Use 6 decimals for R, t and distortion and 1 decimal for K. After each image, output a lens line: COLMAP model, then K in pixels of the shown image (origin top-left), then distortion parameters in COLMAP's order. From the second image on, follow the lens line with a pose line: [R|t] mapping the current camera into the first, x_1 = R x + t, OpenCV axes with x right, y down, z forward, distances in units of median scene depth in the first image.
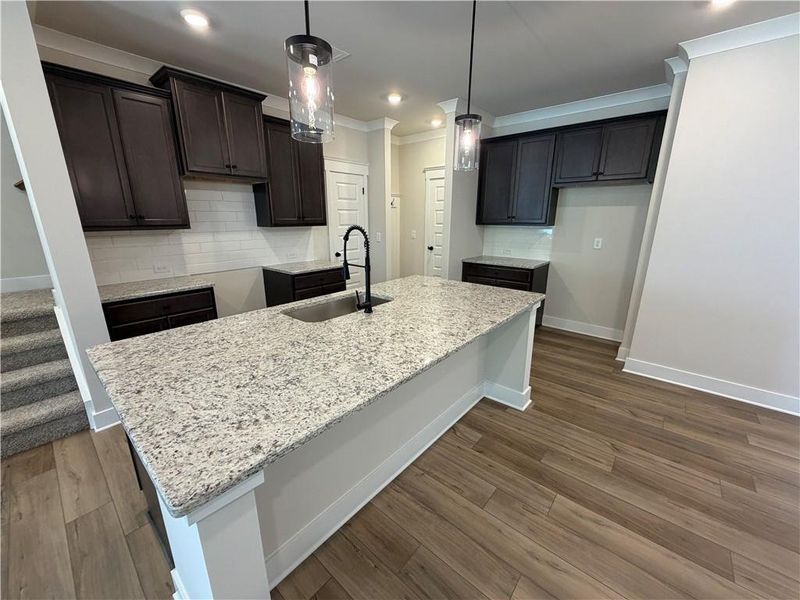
lens RADIAL K [[319.0, 0, 398.7], [0, 319.0, 302.0], [0, 0, 1]] dist [0.000770, -0.000493]
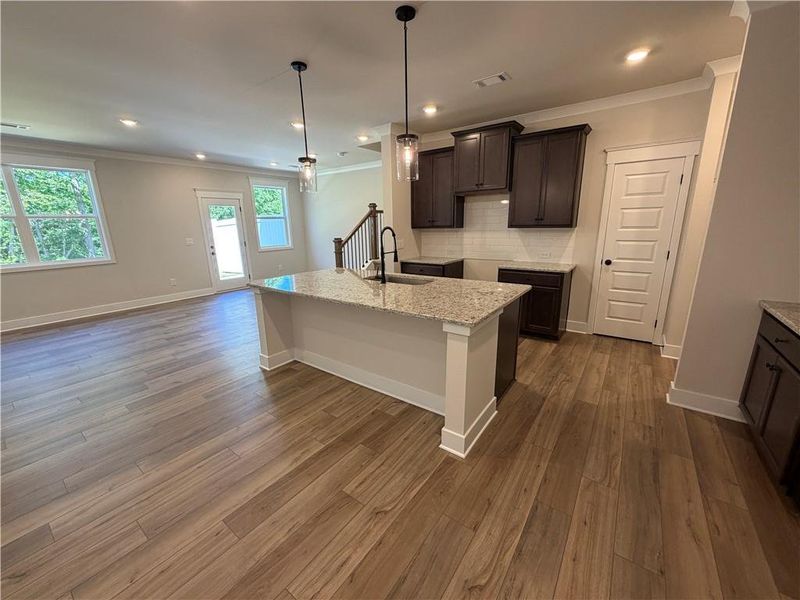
lens RADIAL K [[319.0, 0, 395.5], [0, 319.0, 301.1], [0, 0, 1]] dist [0.000770, -0.000493]
pose [[0.069801, 0.235245, -0.969426, 0.828708], [-0.241838, 0.946798, 0.212341, -0.131760], [0.967803, 0.219622, 0.122979, 0.519049]]
